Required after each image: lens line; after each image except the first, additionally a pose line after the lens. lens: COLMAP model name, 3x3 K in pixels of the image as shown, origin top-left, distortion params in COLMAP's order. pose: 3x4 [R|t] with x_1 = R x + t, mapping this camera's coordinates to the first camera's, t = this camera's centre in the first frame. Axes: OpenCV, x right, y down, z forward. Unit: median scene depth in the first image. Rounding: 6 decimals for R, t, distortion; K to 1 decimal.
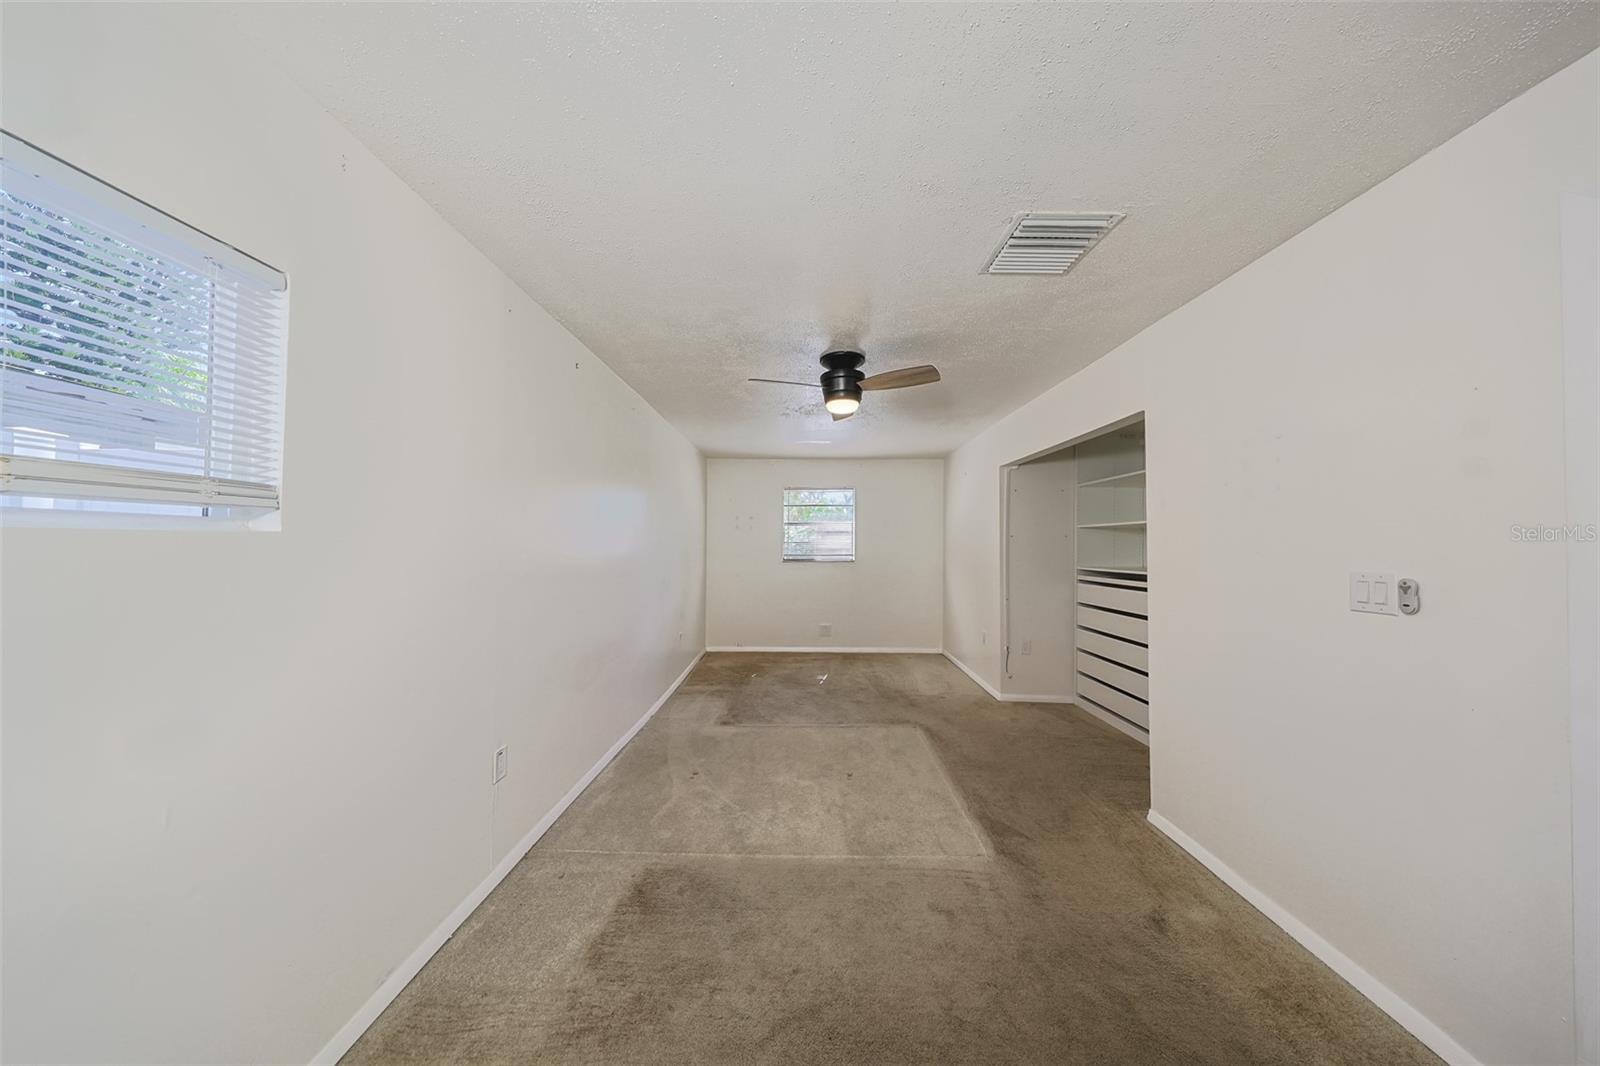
lens RADIAL K [[487.2, 0, 803.4], [0, 487.2, 532.0], [0, 0, 1]] dist [-0.000305, -0.000052]
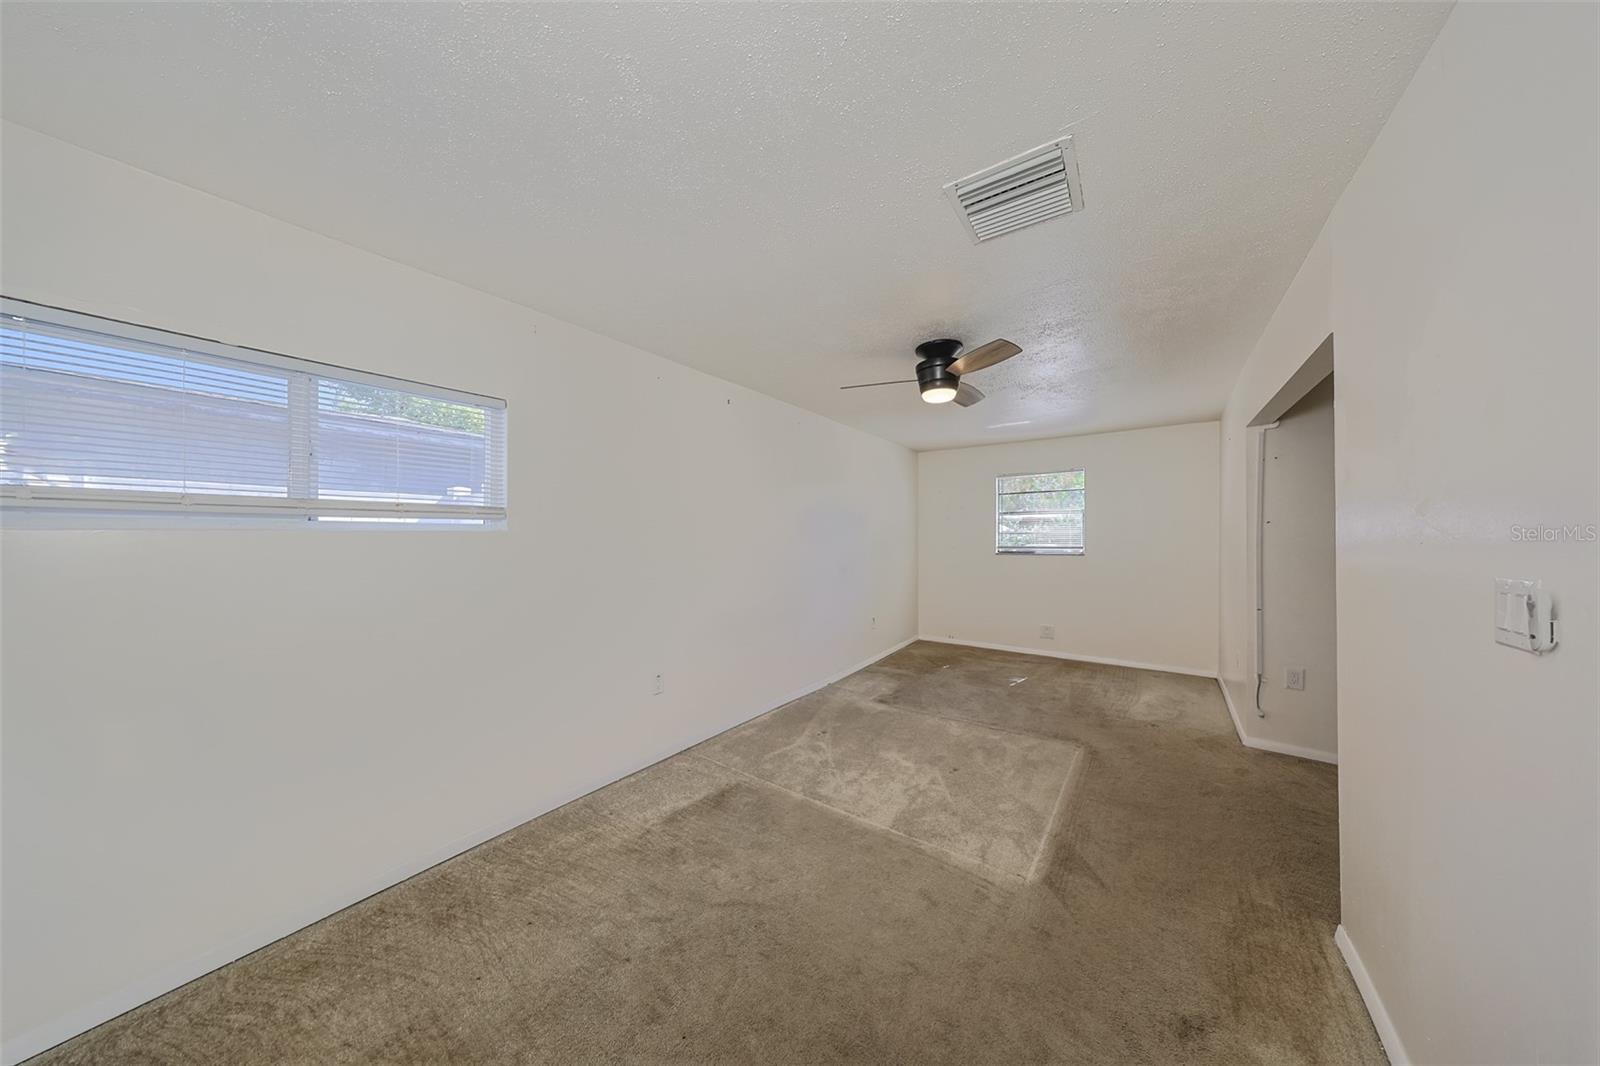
lens RADIAL K [[487.2, 0, 803.4], [0, 487.2, 532.0], [0, 0, 1]] dist [-0.000305, -0.000052]
pose [[0.820001, -0.010044, -0.572273, 0.341278], [0.018615, 0.999785, 0.009126, 0.003806], [0.572059, -0.018136, 0.820012, 0.021565]]
